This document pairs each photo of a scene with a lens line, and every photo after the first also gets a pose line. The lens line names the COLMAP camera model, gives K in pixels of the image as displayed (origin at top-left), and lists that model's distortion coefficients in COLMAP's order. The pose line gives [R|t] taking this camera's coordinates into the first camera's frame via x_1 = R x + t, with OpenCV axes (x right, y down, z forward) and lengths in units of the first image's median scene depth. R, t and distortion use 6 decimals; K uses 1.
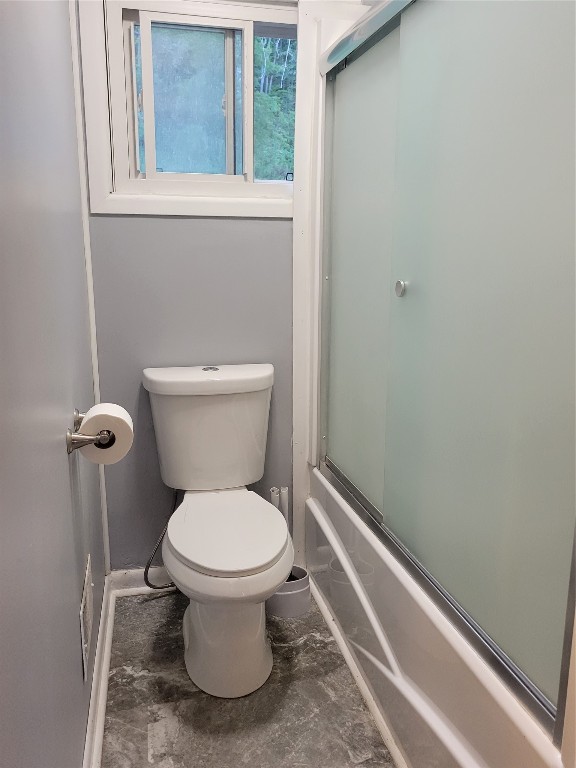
lens RADIAL K [[618.5, 0, 287.5], [0, 618.5, 381.6], [0, 0, 1]] dist [0.022945, -0.015639]
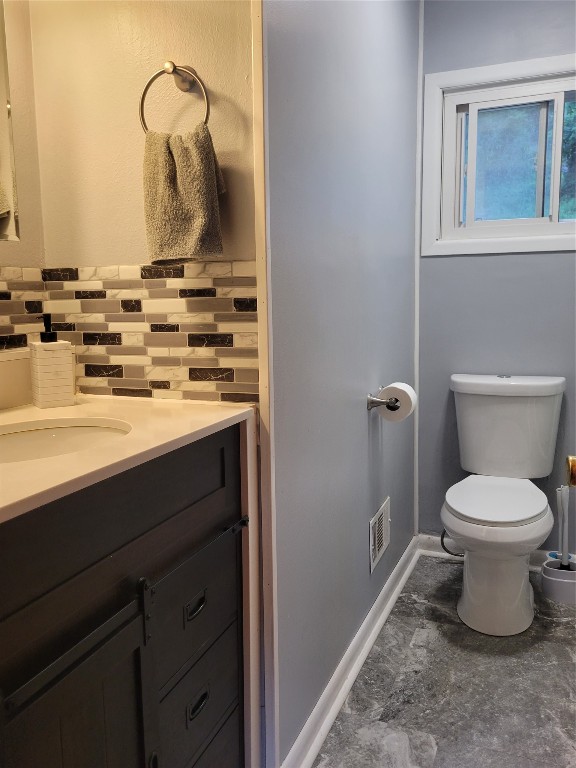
lens RADIAL K [[640.4, 0, 288.1], [0, 640.4, 384.9], [0, 0, 1]] dist [0.011449, 0.010852]
pose [[0.816408, 0.059558, -0.574396, 0.270108], [-0.098894, 0.994393, -0.037454, 0.091844], [0.568945, 0.087382, 0.817720, -0.291758]]
